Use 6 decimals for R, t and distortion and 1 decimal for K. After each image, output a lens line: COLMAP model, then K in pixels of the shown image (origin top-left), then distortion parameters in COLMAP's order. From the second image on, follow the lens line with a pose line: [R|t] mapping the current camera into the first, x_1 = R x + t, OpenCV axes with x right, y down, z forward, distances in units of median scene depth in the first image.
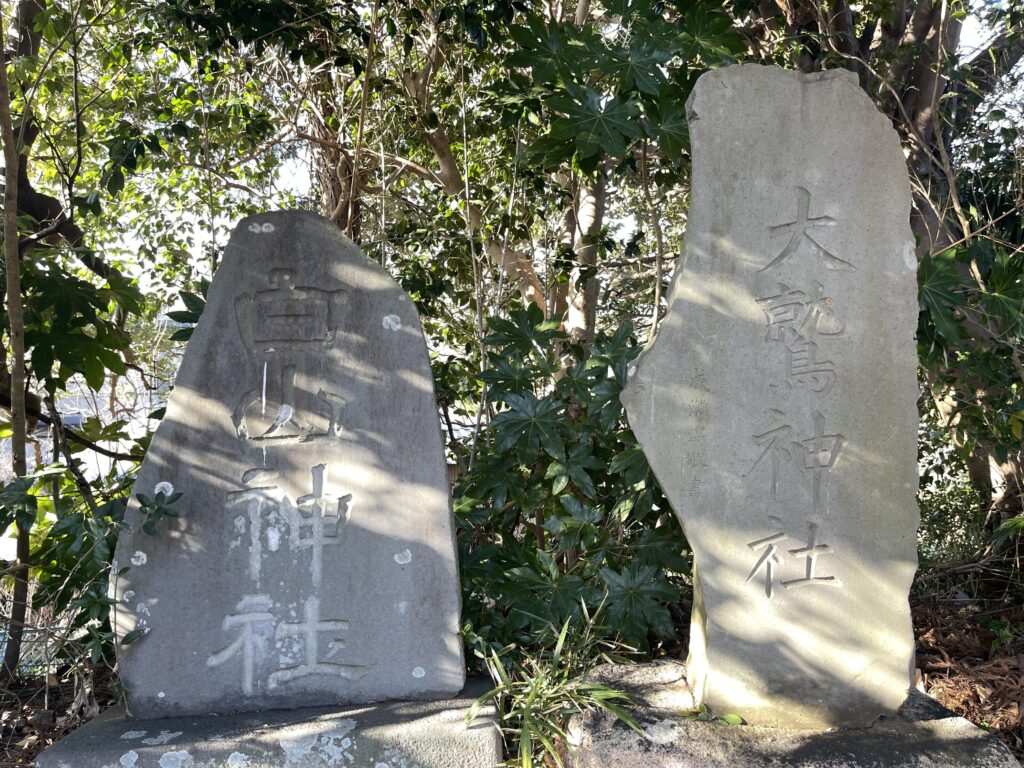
lens RADIAL K [[762.9, 0, 509.7], [0, 762.9, 380.8], [0, 0, 1]] dist [0.060271, -0.065442]
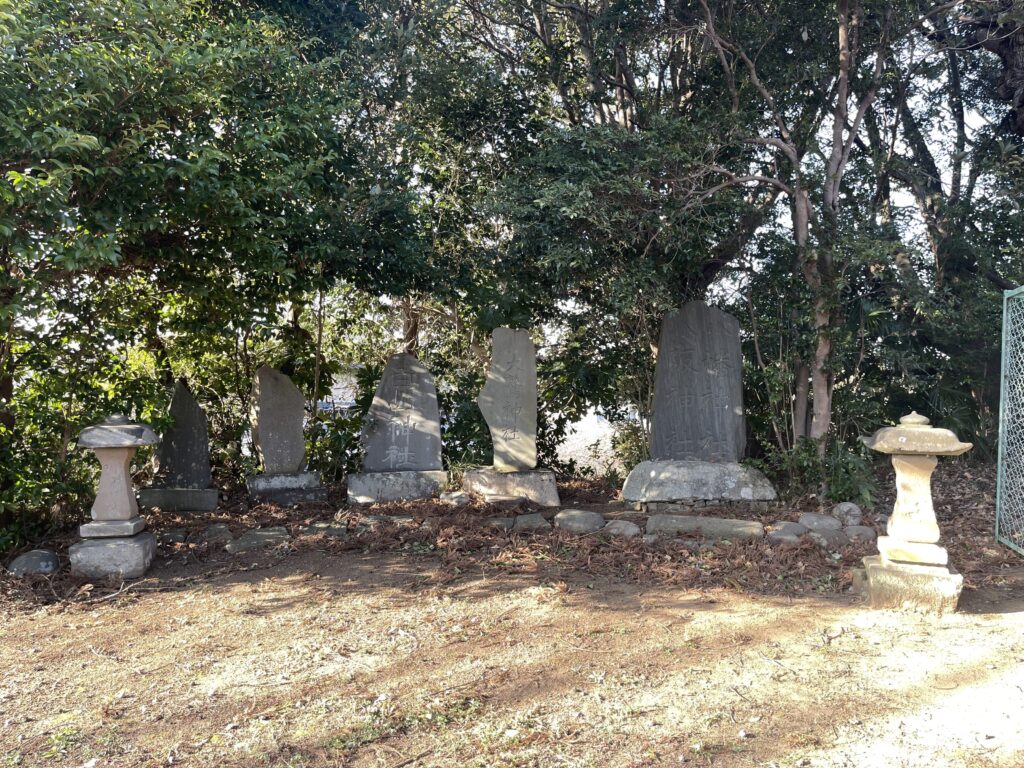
lens RADIAL K [[762.9, 0, 511.3], [0, 762.9, 385.4], [0, 0, 1]] dist [0.060271, -0.065442]
pose [[0.997504, 0.010466, -0.069828, 0.594030], [-0.012845, 0.999349, -0.033708, 0.079991], [0.069430, 0.034520, 0.996989, -3.090974]]
